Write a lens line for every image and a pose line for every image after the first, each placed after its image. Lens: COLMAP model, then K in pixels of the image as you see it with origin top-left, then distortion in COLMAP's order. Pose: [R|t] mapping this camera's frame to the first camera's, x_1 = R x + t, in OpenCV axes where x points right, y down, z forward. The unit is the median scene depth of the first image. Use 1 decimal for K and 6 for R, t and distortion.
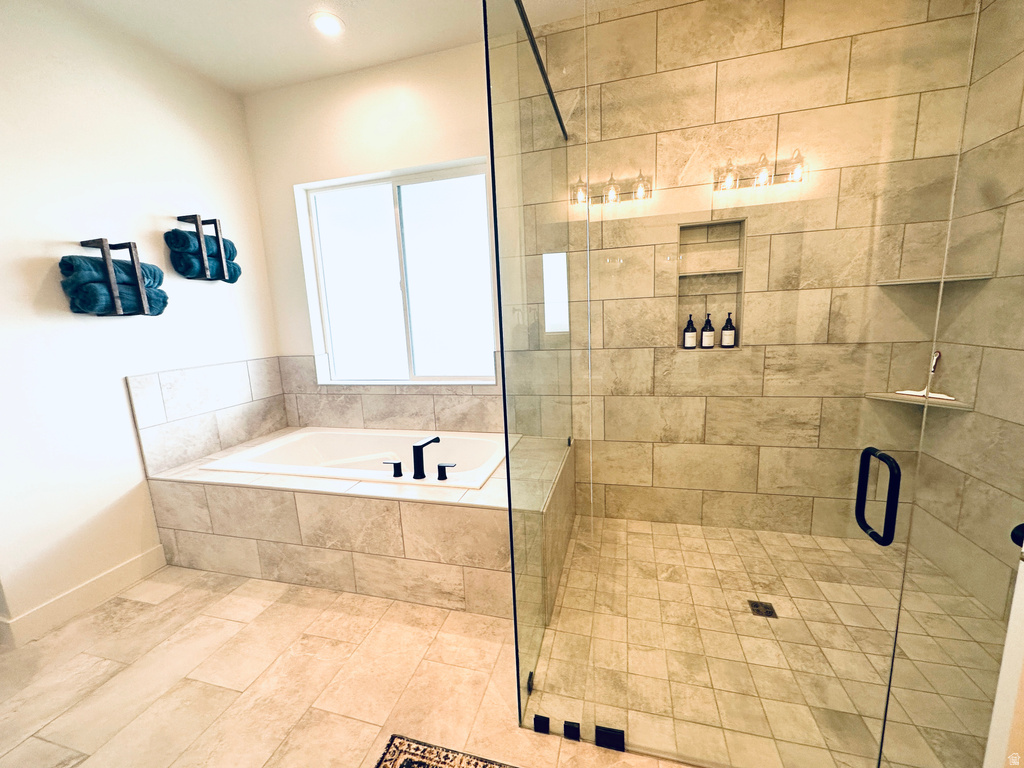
lens RADIAL K [[408.6, 0, 508.9], [0, 408.6, 384.1], [0, 0, 1]] dist [-0.002110, -0.000027]
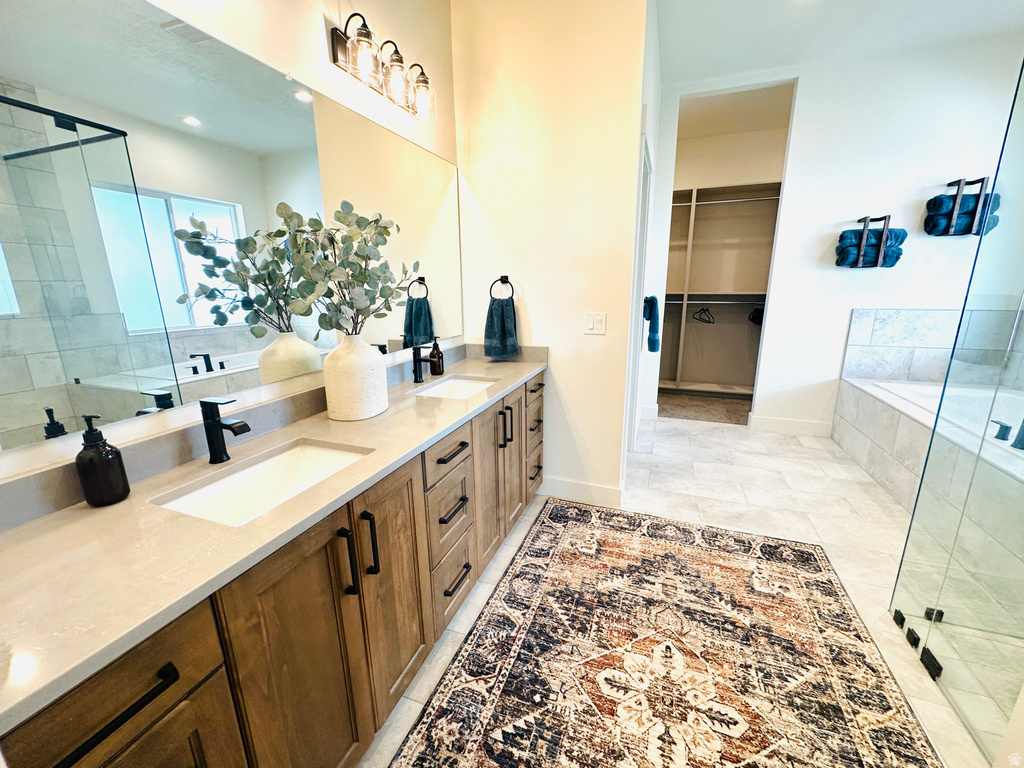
lens RADIAL K [[408.6, 0, 516.6], [0, 408.6, 384.4], [0, 0, 1]] dist [-0.002110, -0.000027]
pose [[-0.086738, 0.282951, -0.955204, 0.706327], [-0.154657, 0.943369, 0.293489, -0.004866], [0.984153, 0.173185, -0.038065, -0.125557]]
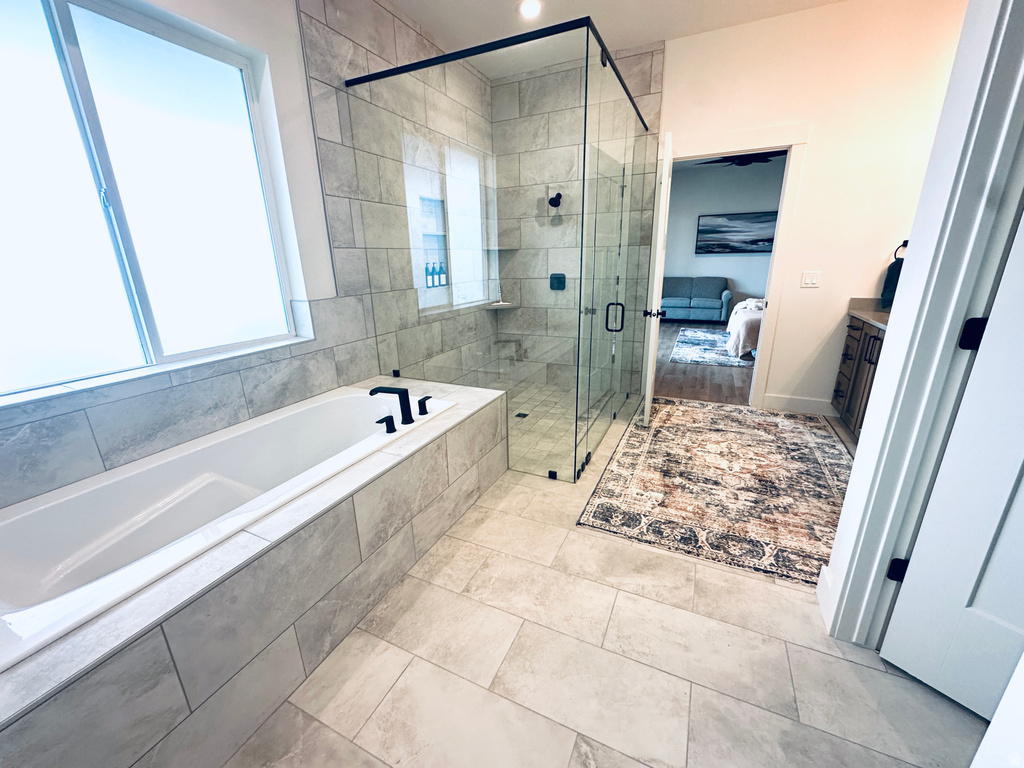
lens RADIAL K [[408.6, 0, 516.4], [0, 408.6, 383.6], [0, 0, 1]] dist [-0.002110, -0.000027]
pose [[0.167192, -0.249948, 0.953715, -1.041640], [0.180758, 0.958706, 0.219568, -0.027559], [-0.969213, 0.135682, 0.205468, 0.512243]]
